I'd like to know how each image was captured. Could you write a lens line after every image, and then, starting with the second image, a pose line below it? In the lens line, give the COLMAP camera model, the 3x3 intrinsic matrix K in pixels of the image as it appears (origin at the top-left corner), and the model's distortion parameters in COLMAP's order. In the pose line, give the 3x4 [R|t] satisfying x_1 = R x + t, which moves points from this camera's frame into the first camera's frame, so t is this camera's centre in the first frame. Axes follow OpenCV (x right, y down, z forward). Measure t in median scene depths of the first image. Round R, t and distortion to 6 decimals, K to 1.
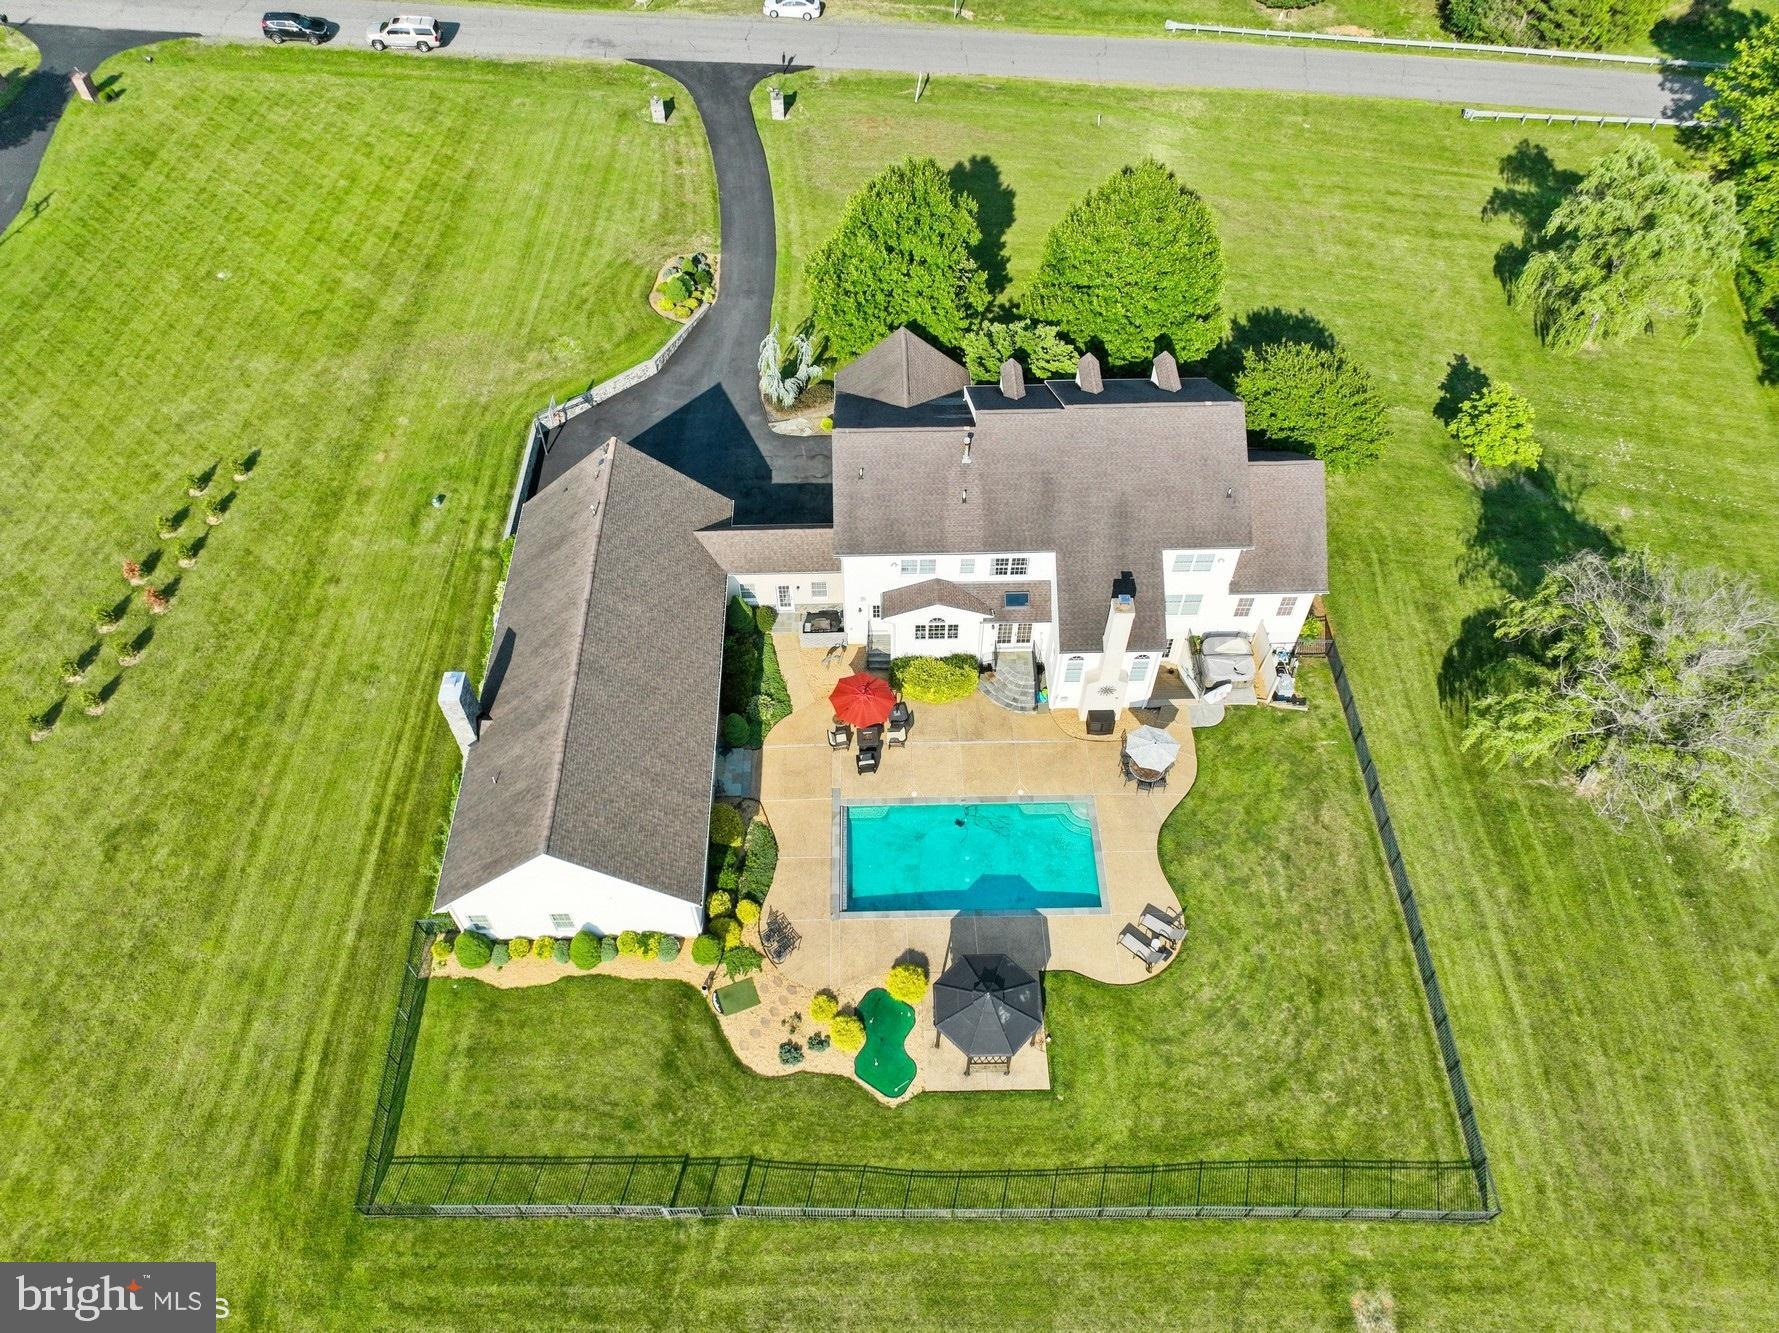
lens RADIAL K [[1261.1, 0, 886.8], [0, 1261.1, 660.1], [0, 0, 1]] dist [-0.003082, 0.021836]
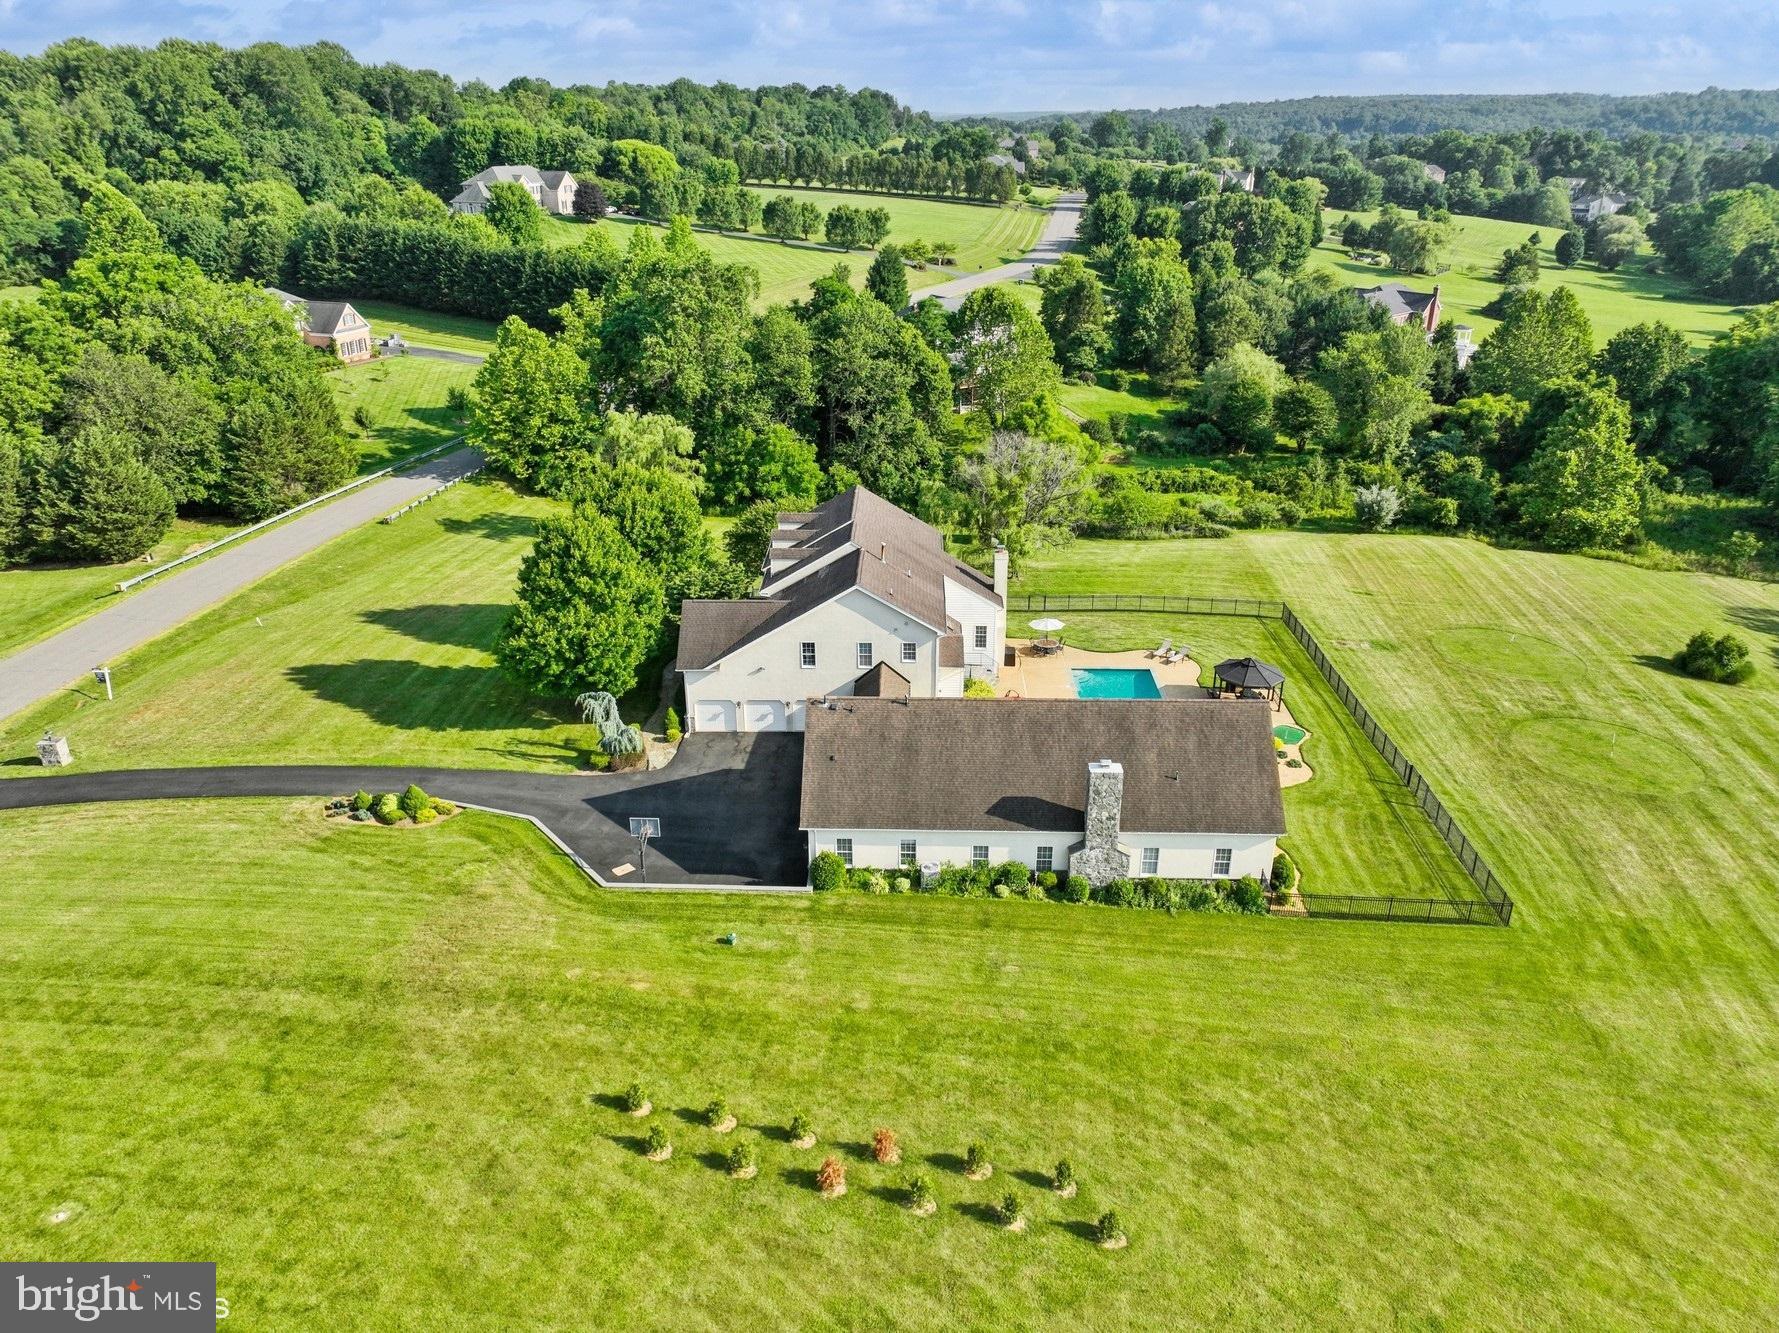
lens RADIAL K [[1252.1, 0, 888.4], [0, 1252.1, 661.2], [0, 0, 1]] dist [-0.004361, 0.023599]
pose [[0.044666, -0.397811, 0.916380, -1.263954], [0.787158, 0.578836, 0.212912, -0.397981], [-0.615132, 0.711826, 0.338994, 0.663648]]
